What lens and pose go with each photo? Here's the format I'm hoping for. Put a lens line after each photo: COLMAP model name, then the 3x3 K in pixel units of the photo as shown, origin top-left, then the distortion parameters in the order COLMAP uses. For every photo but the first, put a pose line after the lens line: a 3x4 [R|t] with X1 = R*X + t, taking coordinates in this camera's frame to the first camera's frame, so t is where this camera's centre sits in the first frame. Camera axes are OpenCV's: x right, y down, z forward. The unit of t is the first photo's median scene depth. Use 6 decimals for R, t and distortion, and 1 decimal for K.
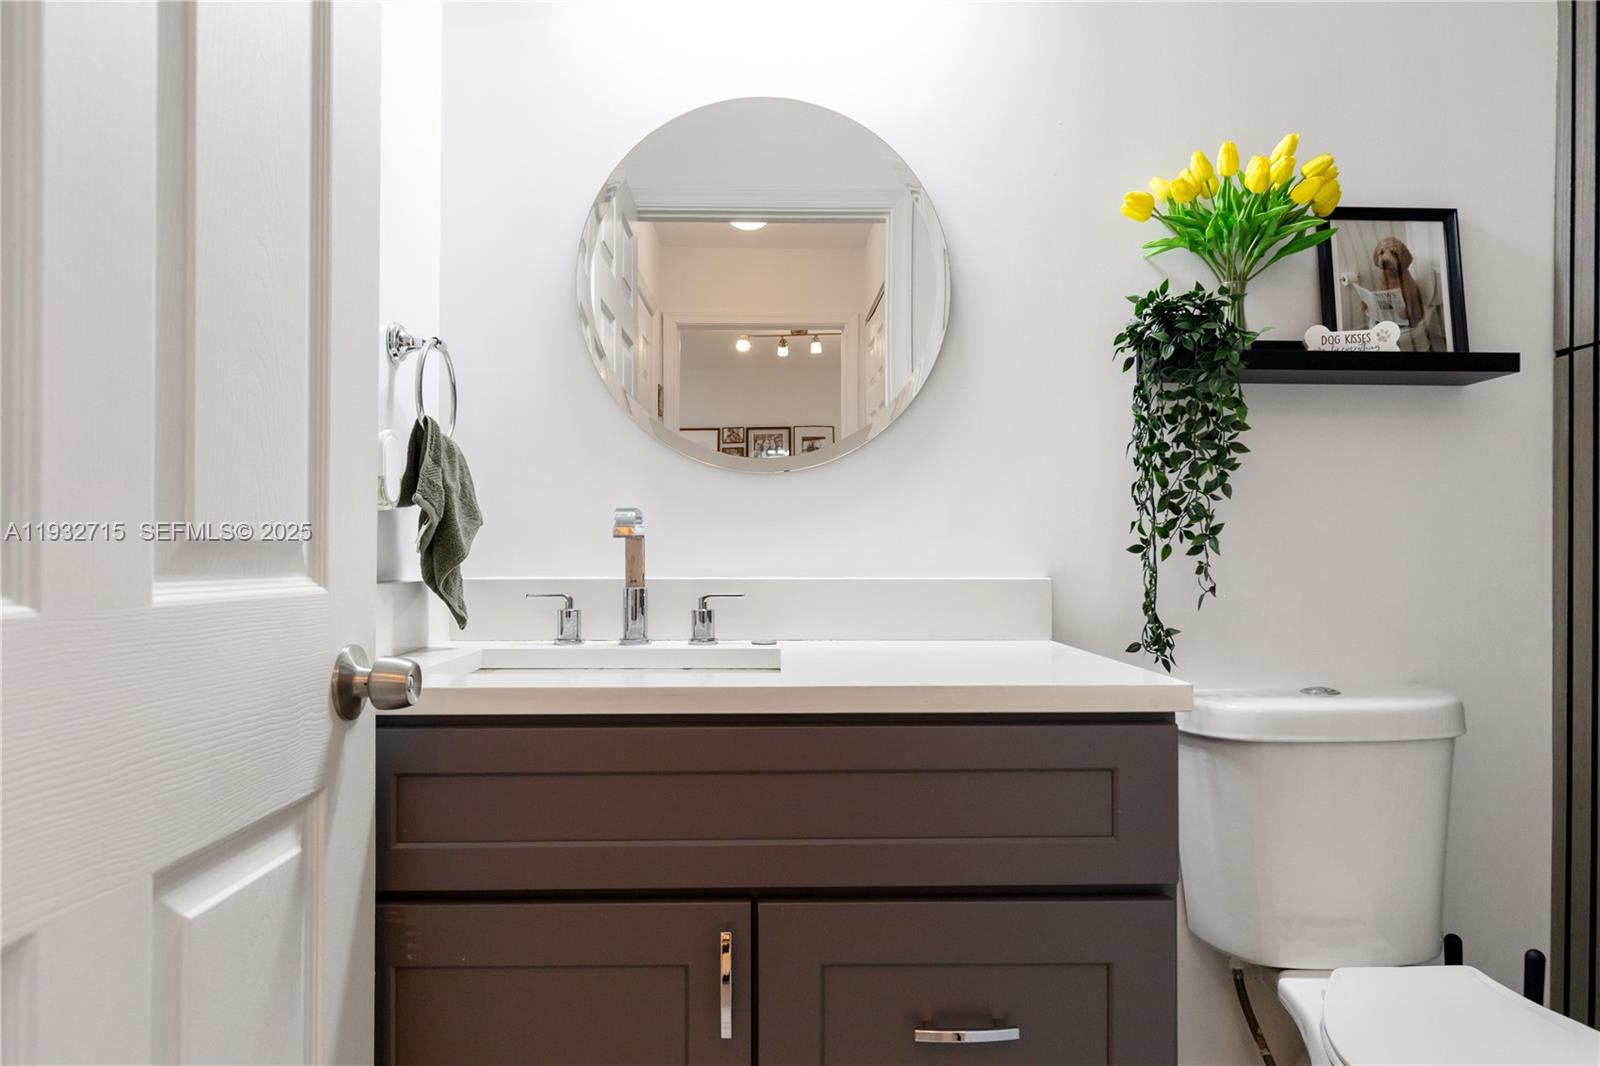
lens RADIAL K [[1026.0, 0, 795.4], [0, 1026.0, 551.7], [0, 0, 1]] dist [0.003730, 0.002281]
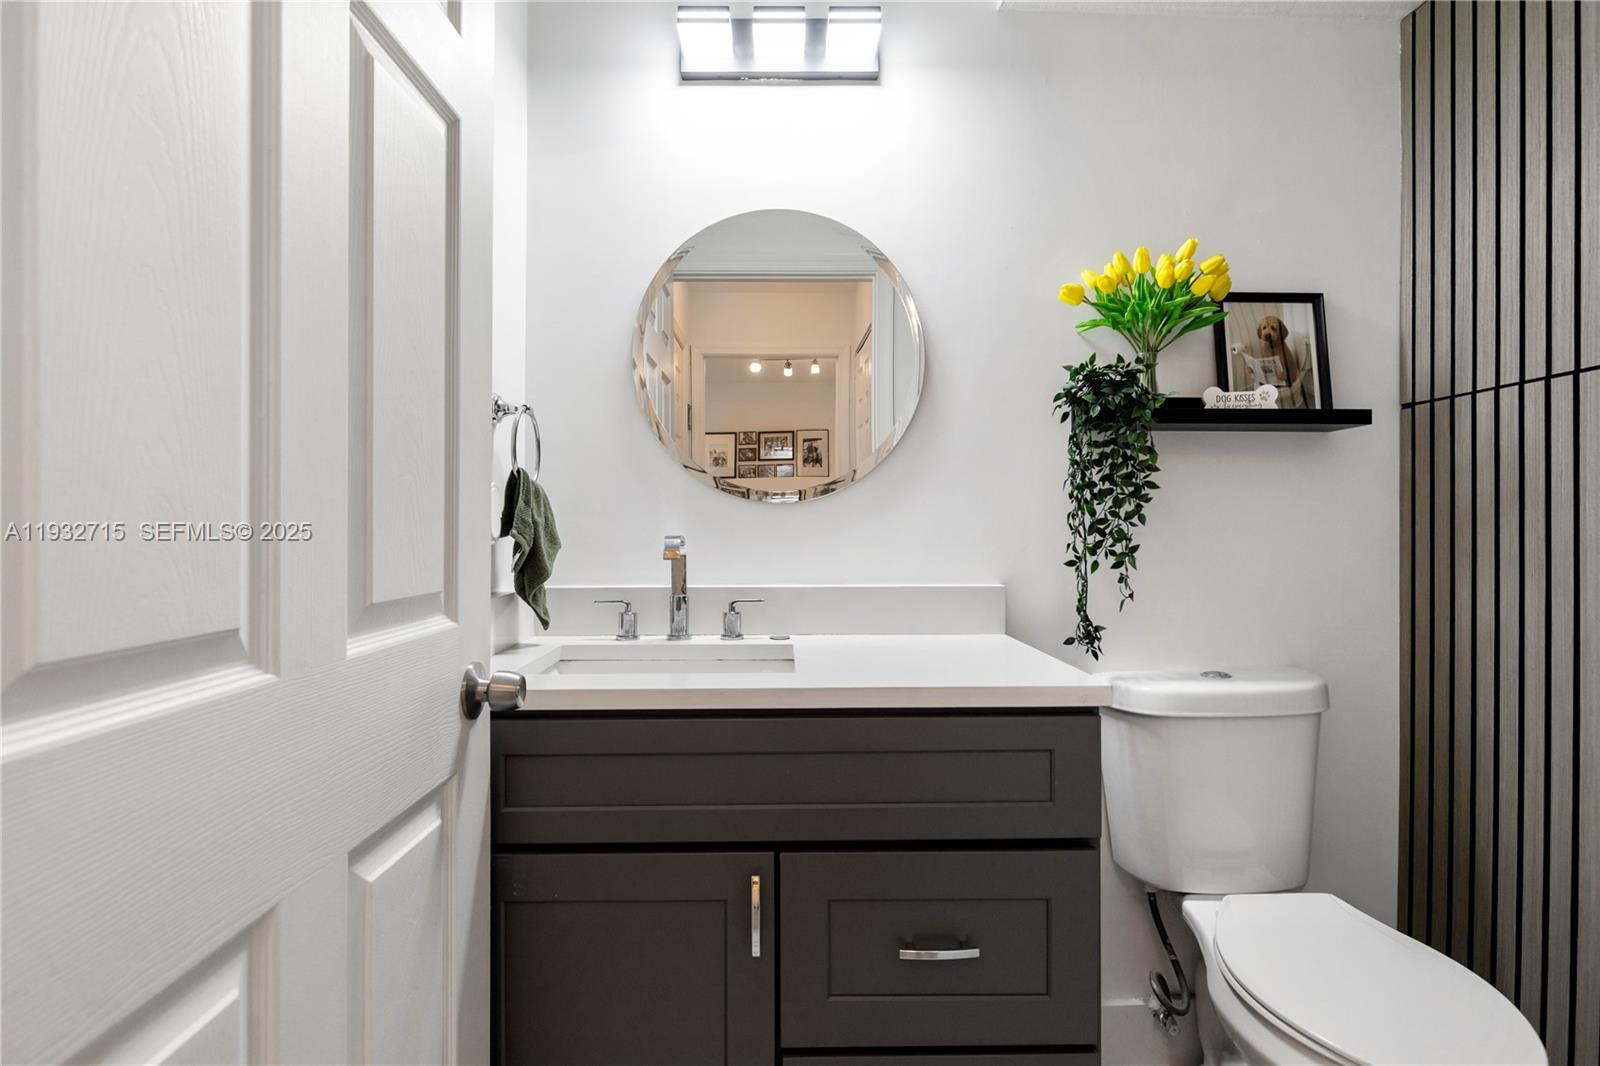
lens RADIAL K [[848.0, 0, 788.4], [0, 848.0, 522.1], [0, 0, 1]] dist [0.000181, -0.000866]
pose [[0.999954, -0.003053, -0.009051, -0.009977], [0.003063, 0.999995, 0.001138, -0.057500], [0.009048, -0.001166, 0.999958, -0.058193]]
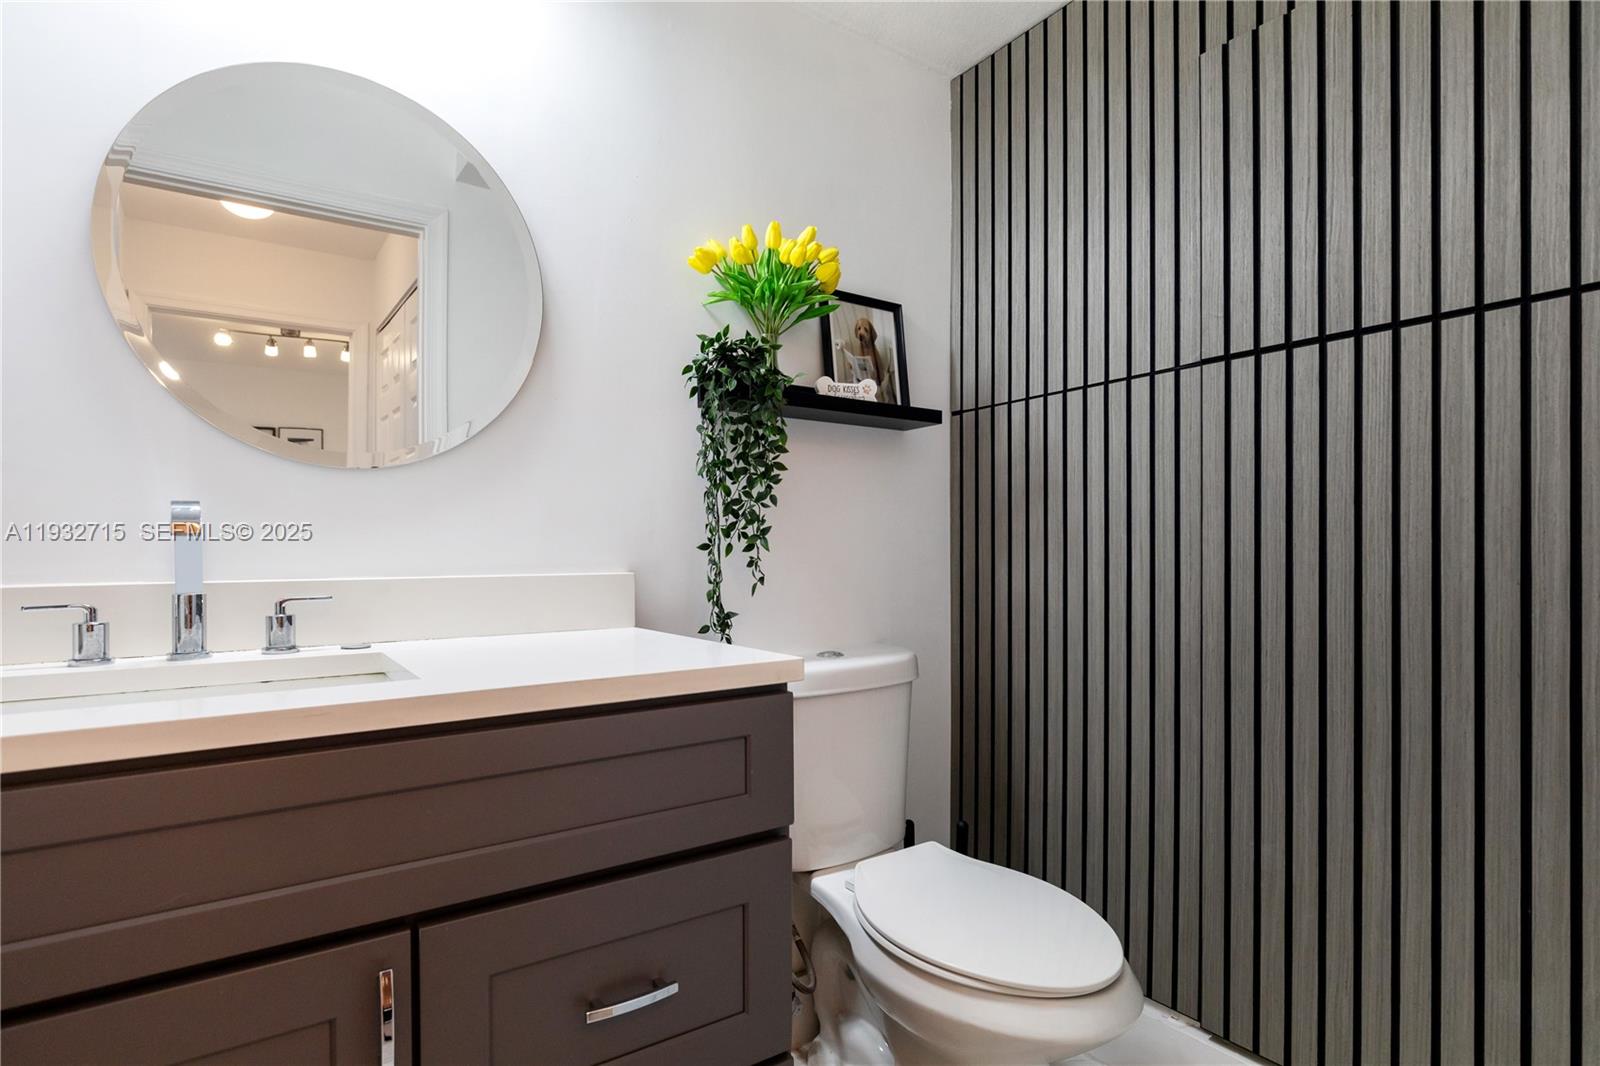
lens RADIAL K [[838.1, 0, 798.0], [0, 838.1, 553.0], [0, 0, 1]] dist [-0.000546, -0.000251]
pose [[0.835525, -0.007414, 0.549403, -0.115792], [0.005285, 0.999971, 0.005456, -0.000344], [-0.549427, -0.001655, 0.835540, 0.126228]]
